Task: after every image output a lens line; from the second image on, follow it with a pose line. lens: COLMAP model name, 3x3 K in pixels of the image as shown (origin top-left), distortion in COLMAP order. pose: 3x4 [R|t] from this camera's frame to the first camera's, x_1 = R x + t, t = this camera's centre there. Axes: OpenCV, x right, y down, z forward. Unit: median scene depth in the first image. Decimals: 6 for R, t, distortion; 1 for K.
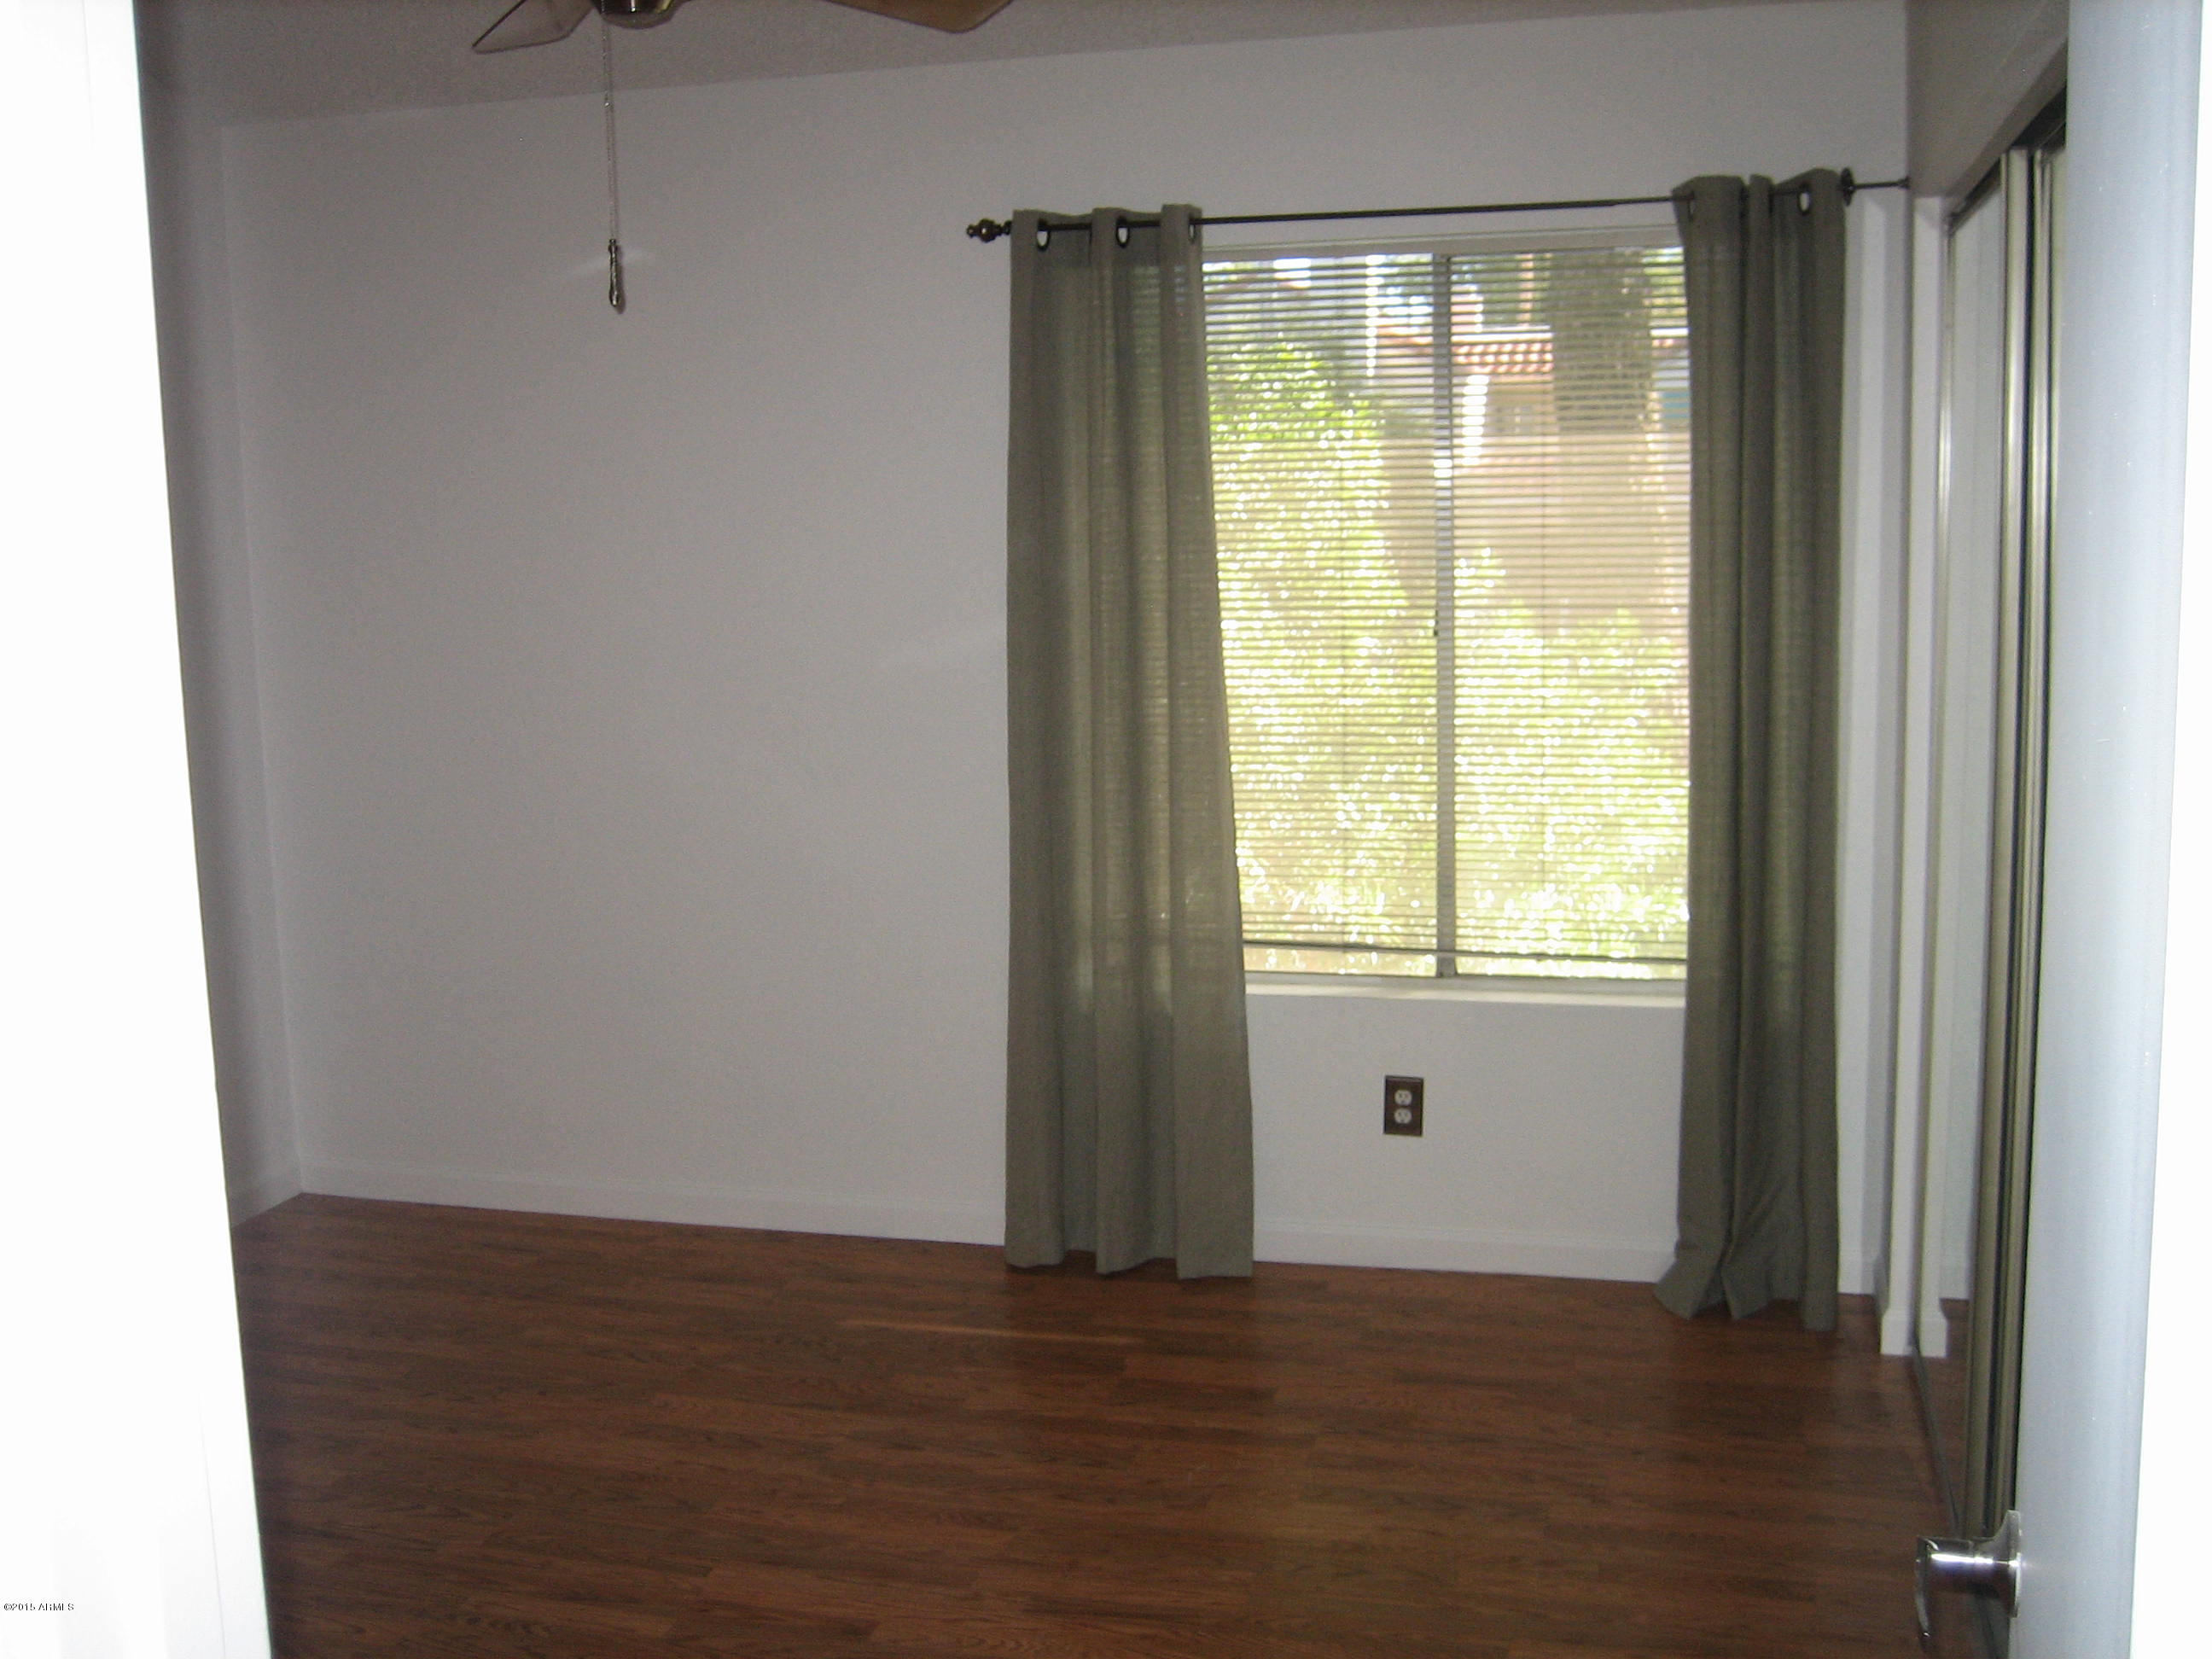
lens RADIAL K [[2330.4, 0, 1123.9], [0, 2330.4, 833.2], [0, 0, 1]] dist [-0.153839, 0.219792]
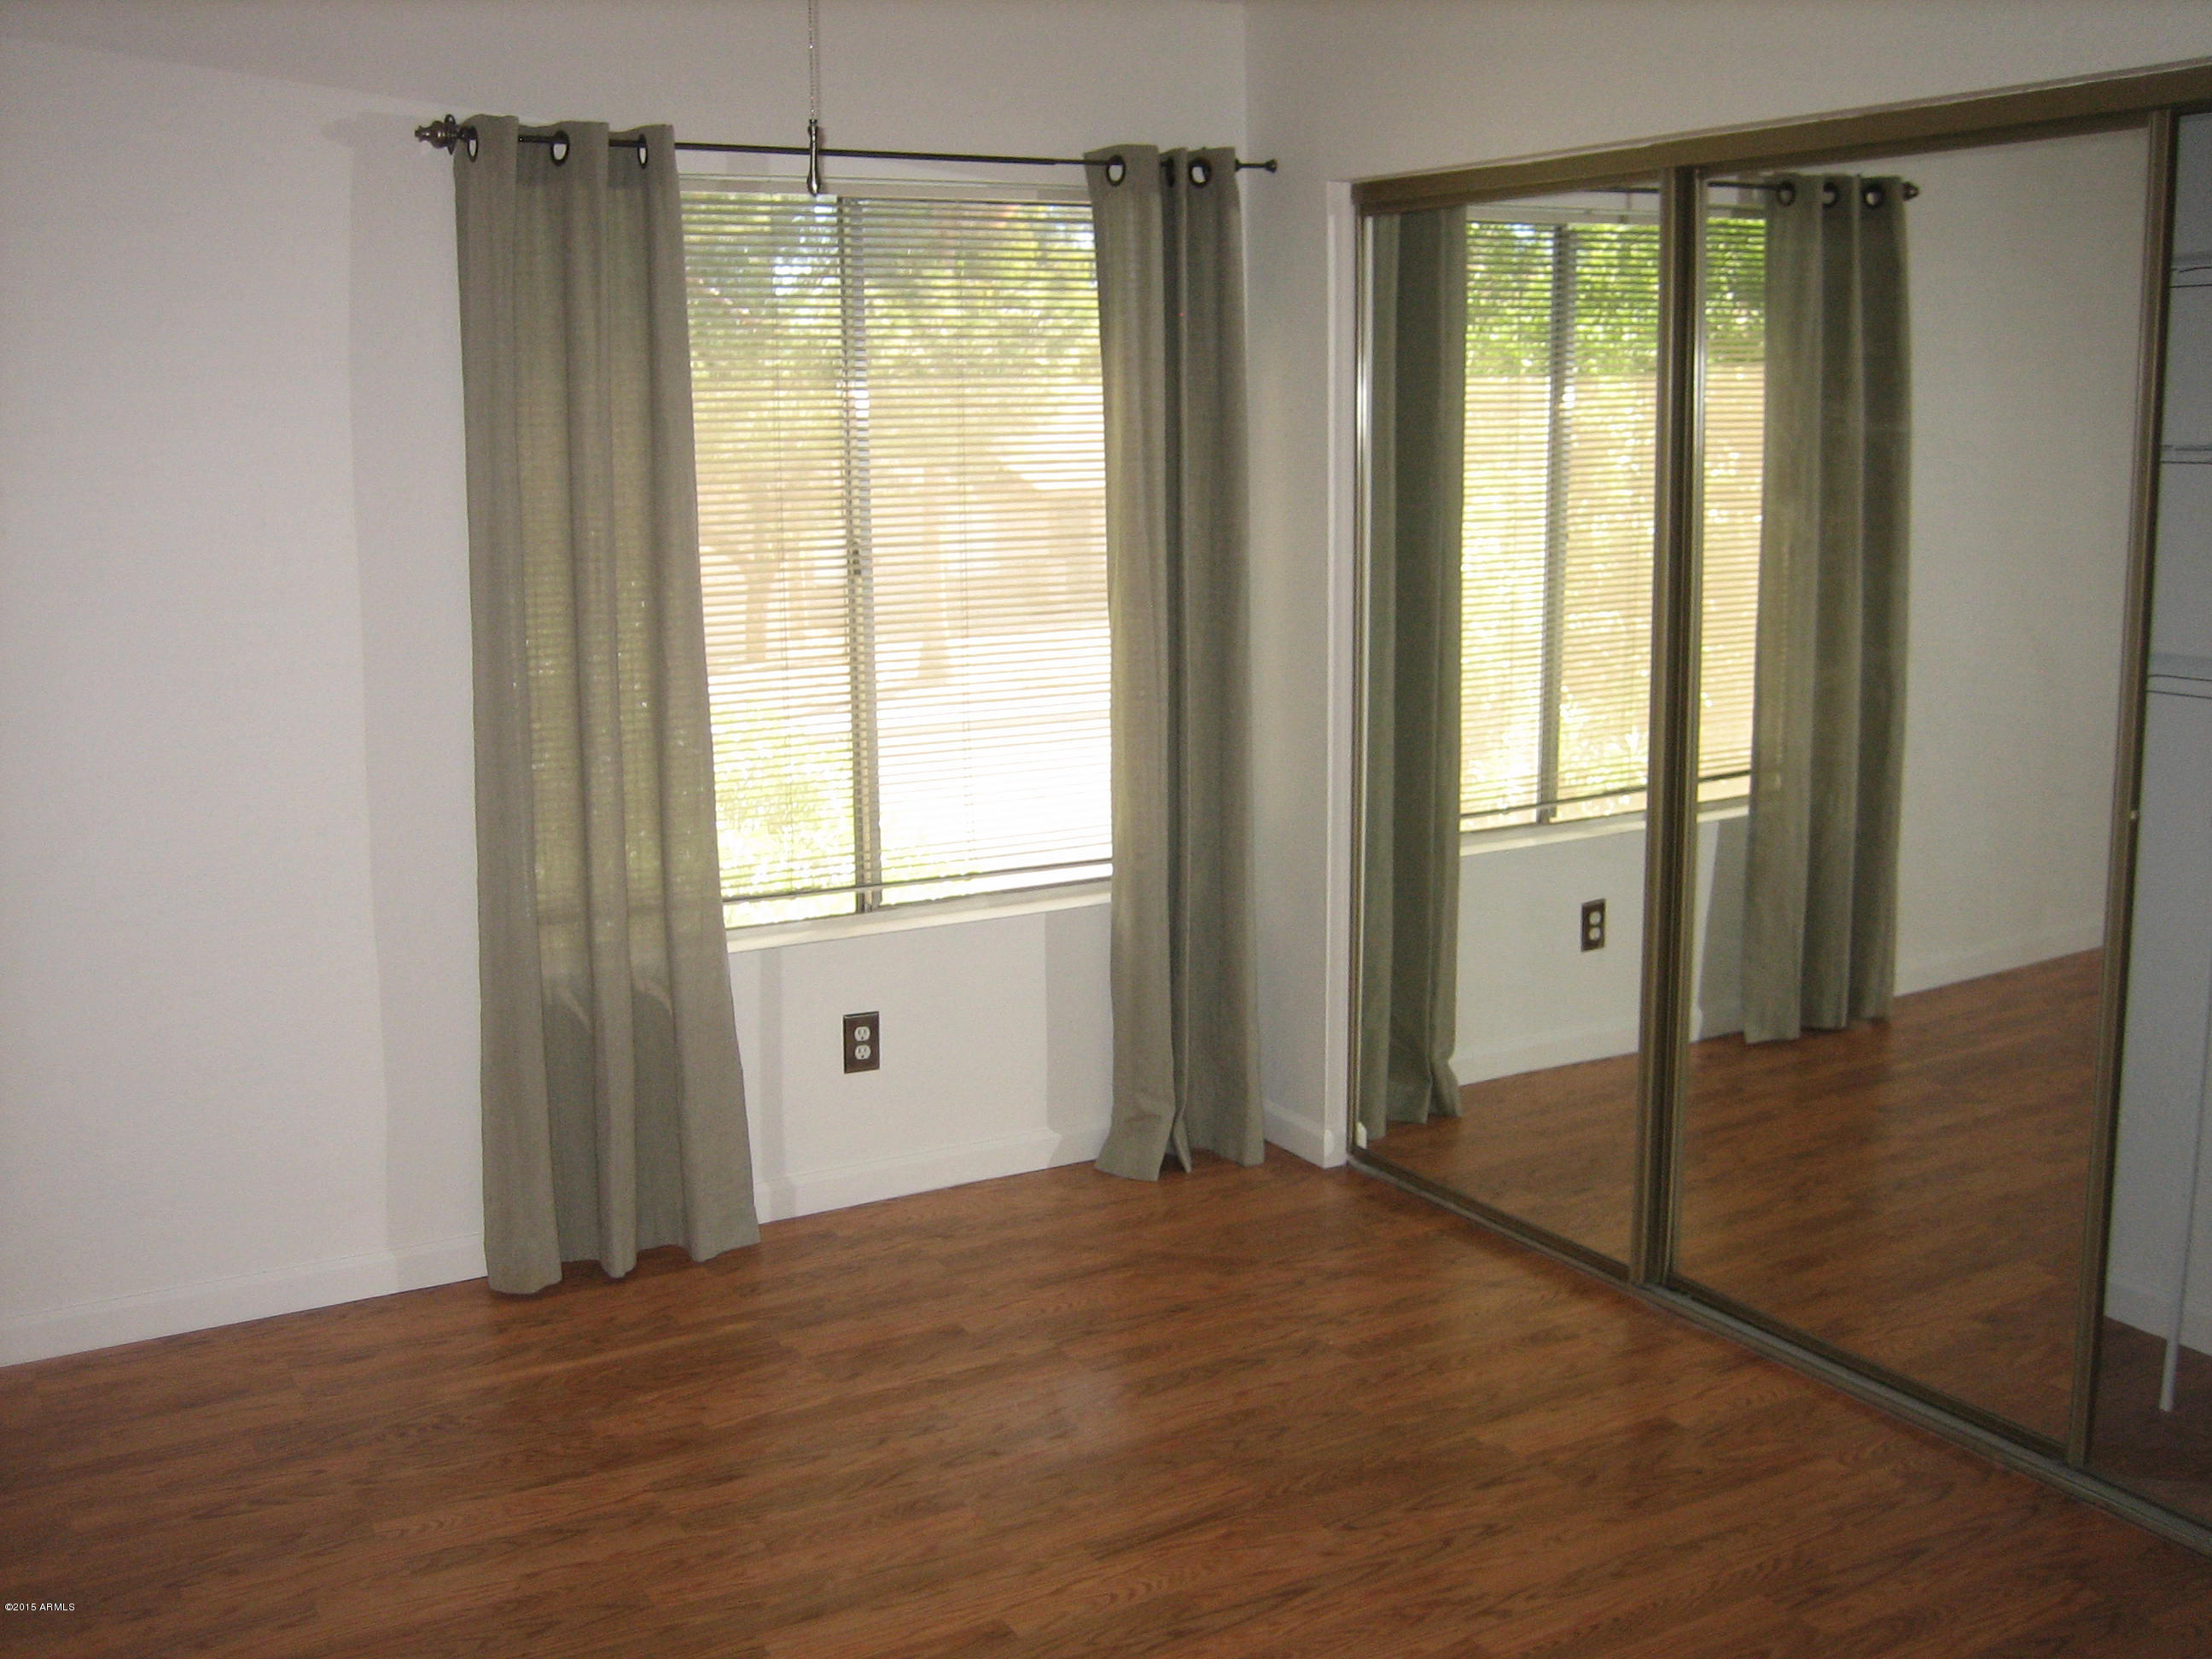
lens RADIAL K [[2330.4, 0, 1123.9], [0, 2330.4, 833.2], [0, 0, 1]] dist [-0.153839, 0.219792]
pose [[0.703358, -0.112891, 0.701814, -0.518719], [0.098636, 0.993257, 0.060918, -0.024074], [-0.703959, 0.026377, 0.709750, 0.207534]]
